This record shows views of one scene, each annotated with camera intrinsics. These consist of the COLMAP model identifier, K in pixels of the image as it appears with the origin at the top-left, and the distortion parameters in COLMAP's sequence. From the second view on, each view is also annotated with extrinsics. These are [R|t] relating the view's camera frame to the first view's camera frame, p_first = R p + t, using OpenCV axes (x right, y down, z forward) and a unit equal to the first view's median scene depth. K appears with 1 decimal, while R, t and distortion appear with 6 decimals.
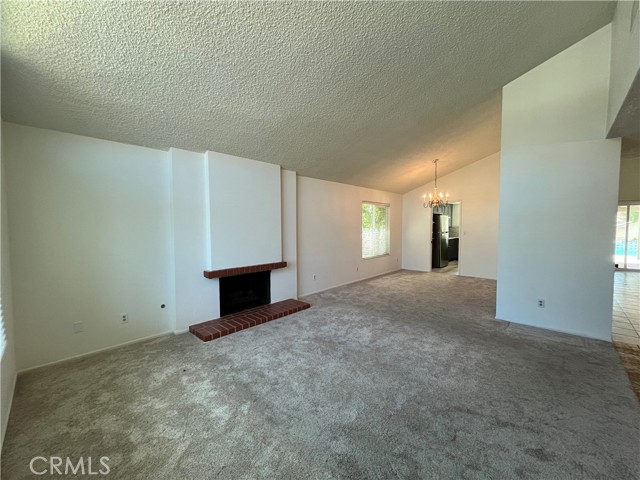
lens RADIAL K [[259.1, 0, 317.4], [0, 259.1, 236.8], [0, 0, 1]] dist [-0.003153, -0.000257]
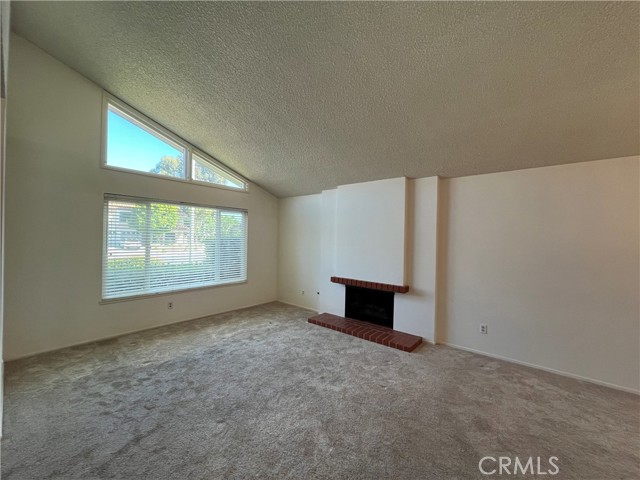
lens RADIAL K [[259.1, 0, 318.5], [0, 259.1, 237.0], [0, 0, 1]] dist [-0.003153, -0.000257]
pose [[0.064805, 0.000861, -0.997898, 0.788307], [-0.065672, 0.997835, -0.003404, -0.051571], [0.995735, 0.065755, 0.064721, 0.723704]]
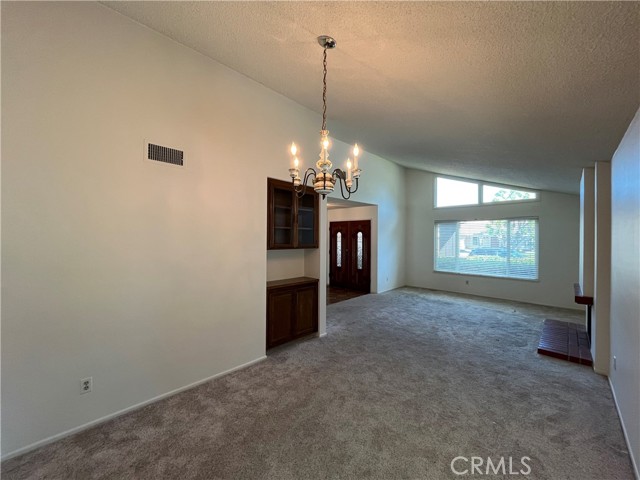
lens RADIAL K [[259.1, 0, 320.9], [0, 259.1, 240.6], [0, 0, 1]] dist [-0.003153, -0.000257]
pose [[-0.999985, -0.001043, 0.005397, 0.676760], [-0.000747, 0.998513, 0.054512, -0.114616], [-0.005446, 0.054507, -0.998499, 1.932196]]
